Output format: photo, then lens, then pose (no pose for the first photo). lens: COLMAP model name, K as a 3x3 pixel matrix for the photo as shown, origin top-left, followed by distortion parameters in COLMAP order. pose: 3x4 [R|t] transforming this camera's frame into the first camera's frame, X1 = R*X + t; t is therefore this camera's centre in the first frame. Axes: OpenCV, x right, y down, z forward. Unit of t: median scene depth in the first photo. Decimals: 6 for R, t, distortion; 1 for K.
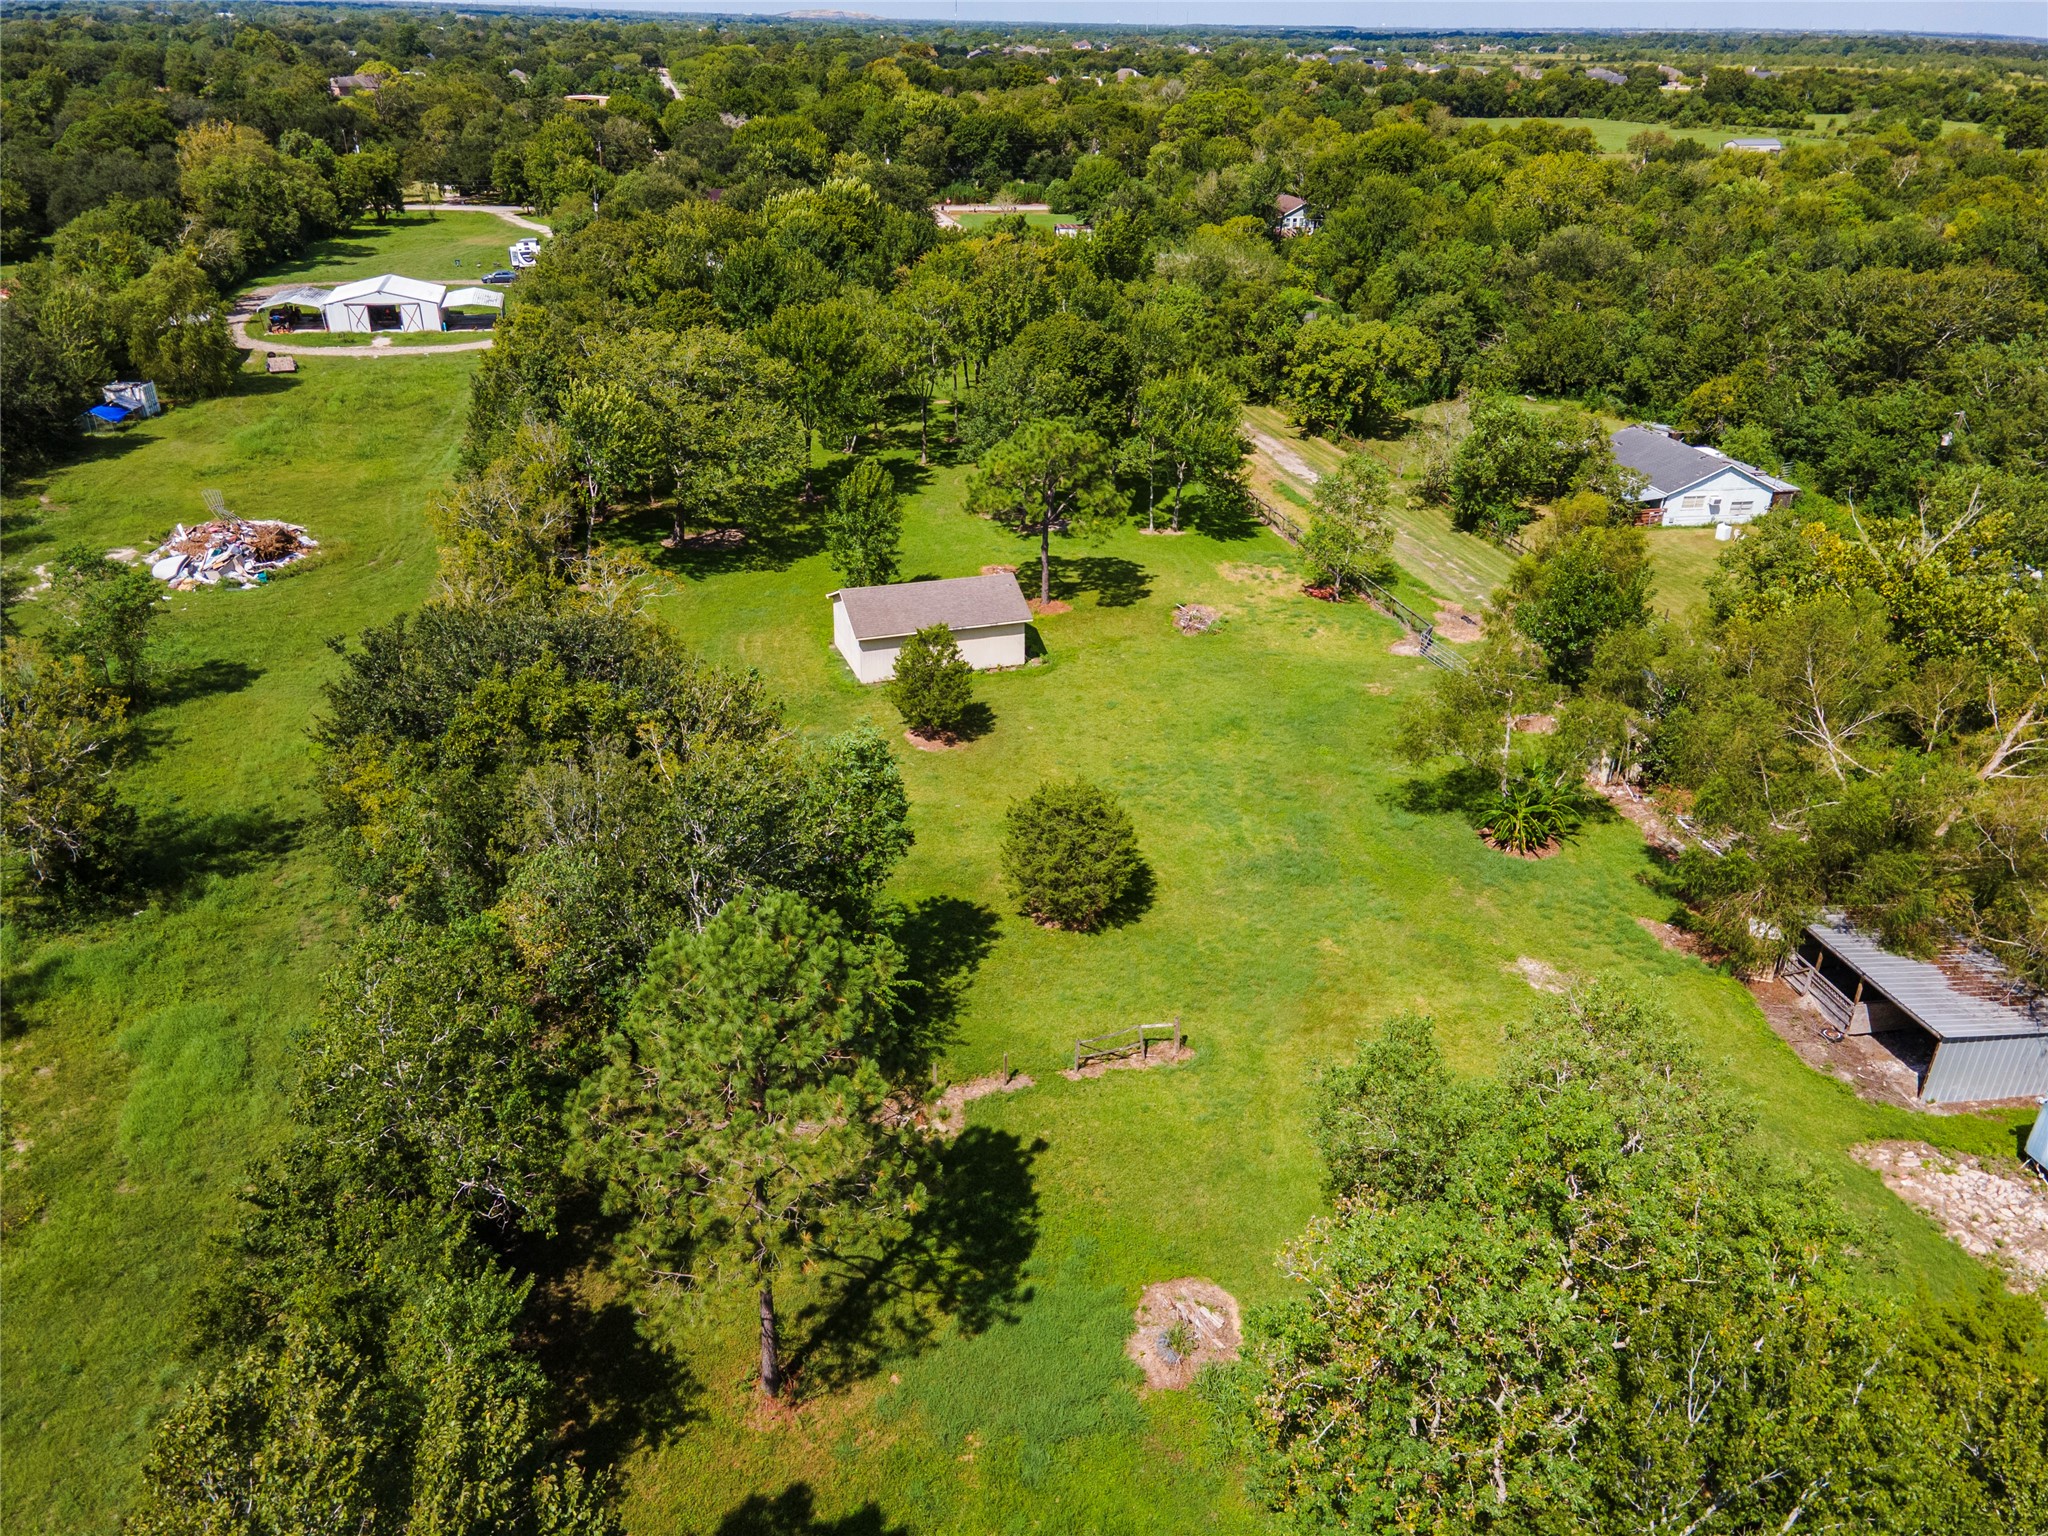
lens RADIAL K [[1493.9, 0, 1024.0], [0, 1493.9, 768.0], [0, 0, 1]] dist [0.001638, 0.075907]
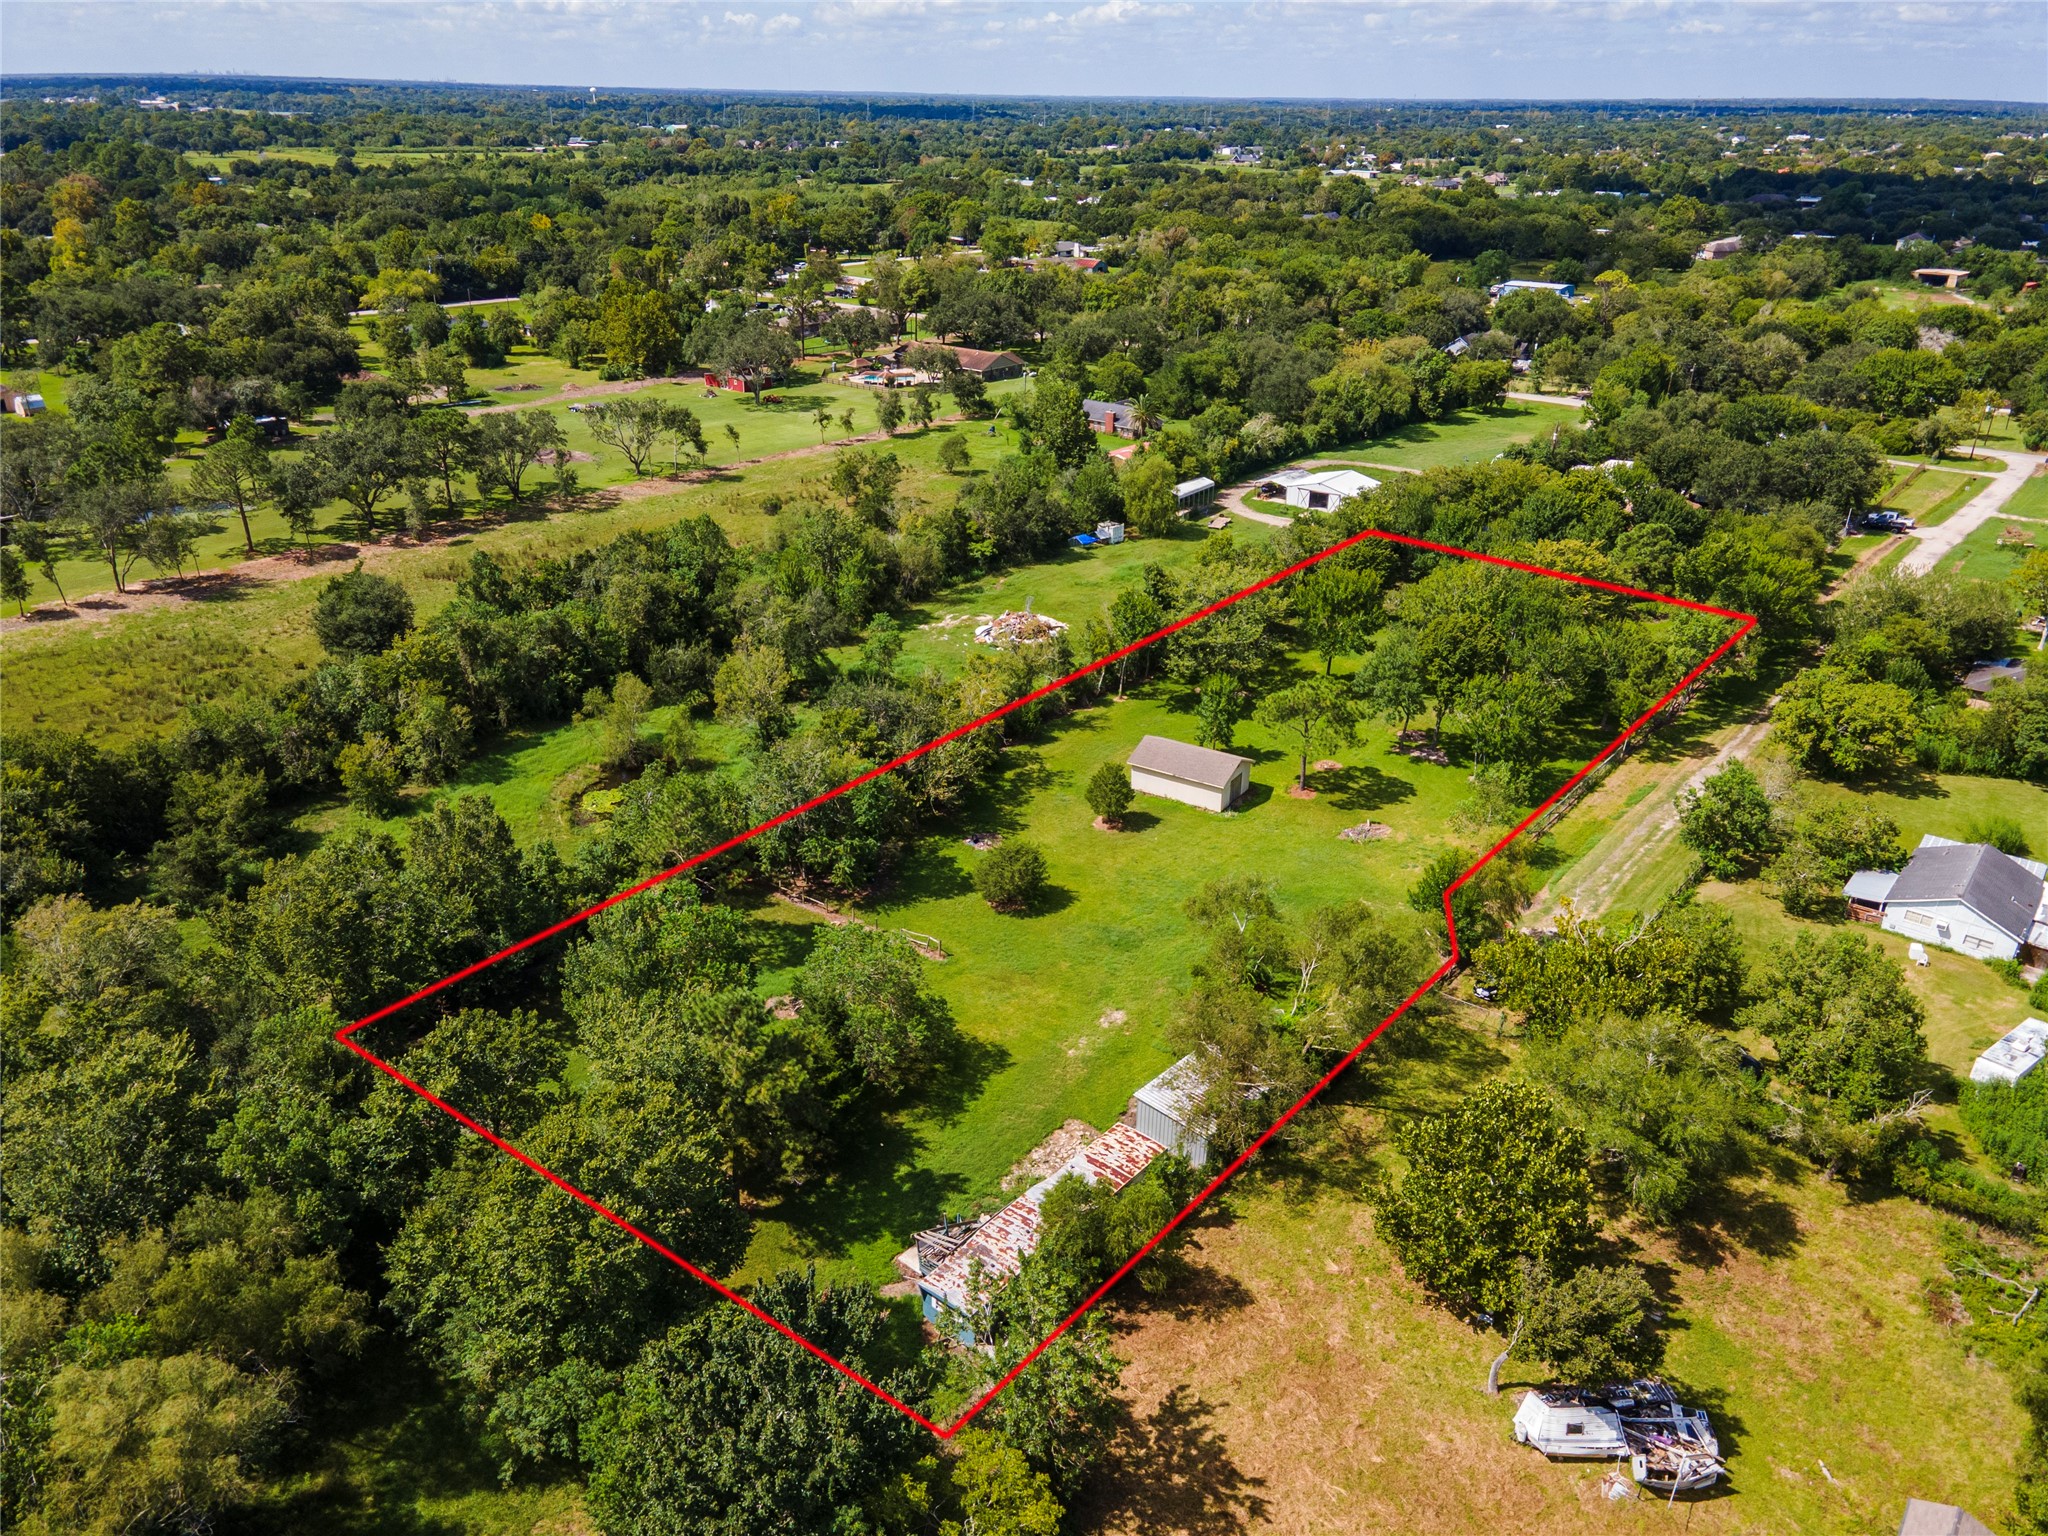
lens RADIAL K [[1493.9, 0, 1024.0], [0, 1493.9, 768.0], [0, 0, 1]] dist [0.001638, 0.075907]
pose [[0.610422, 0.316265, -0.726196, 0.841397], [-0.354966, 0.928835, 0.106140, -0.171028], [0.708085, 0.192984, 0.679245, -0.222388]]
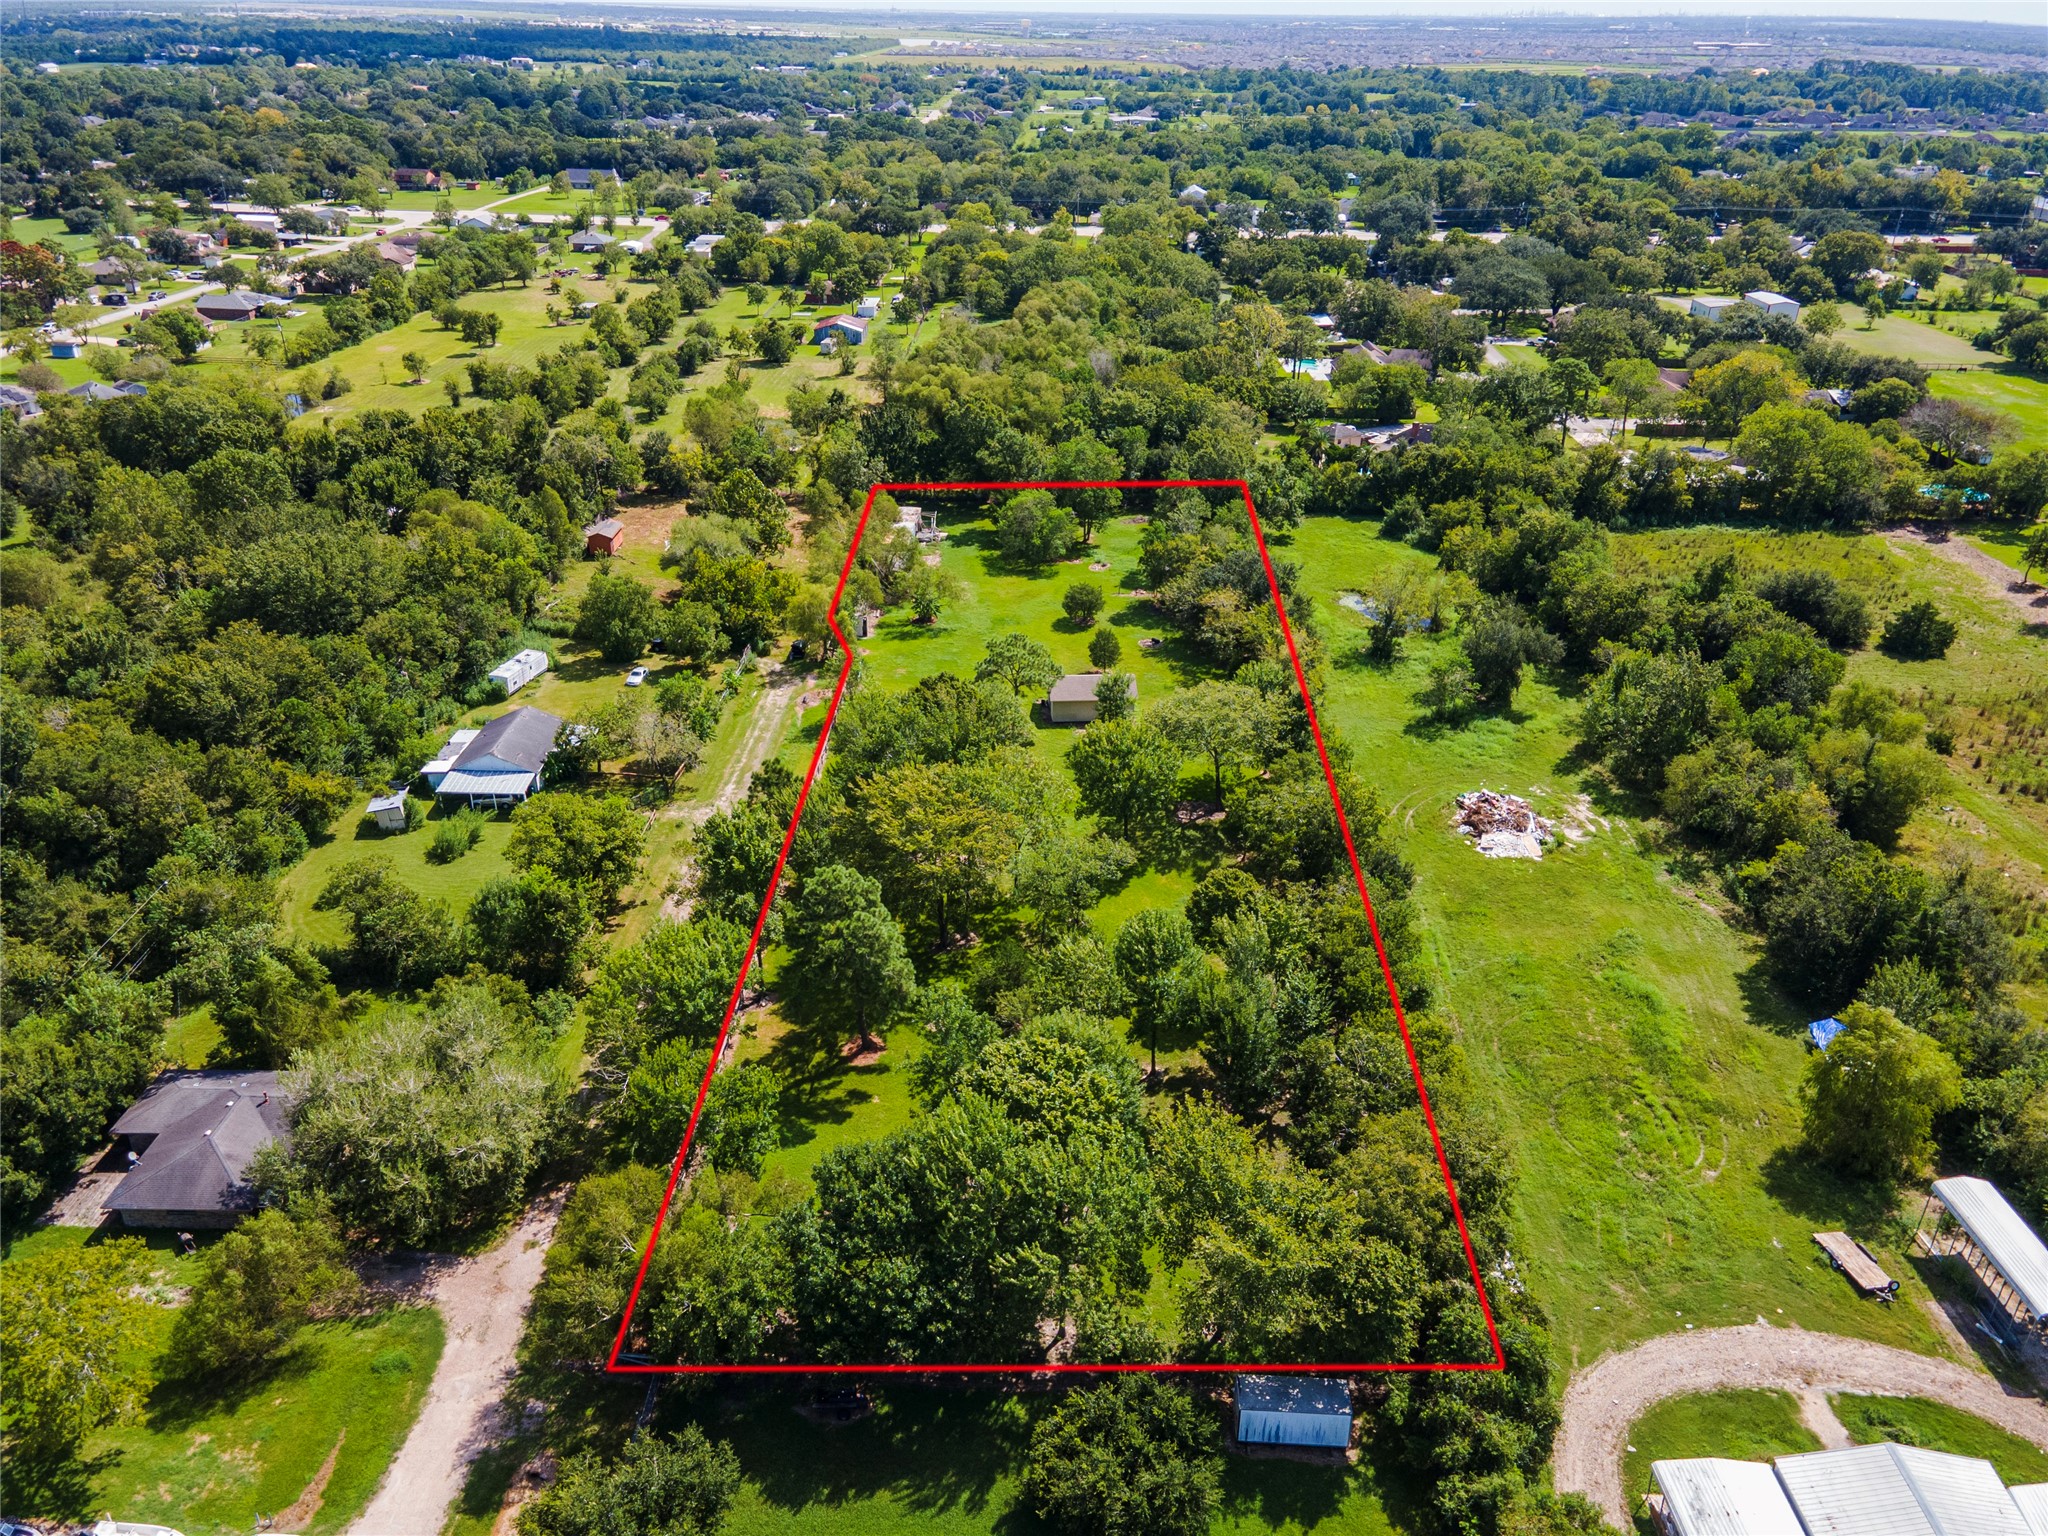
lens RADIAL K [[1493.9, 0, 1024.0], [0, 1493.9, 768.0], [0, 0, 1]] dist [0.001638, 0.075907]
pose [[-0.962924, -0.150243, 0.224066, -0.347858], [0.089919, 0.604326, 0.791647, -1.332464], [-0.254348, 0.782443, -0.568410, 1.807355]]
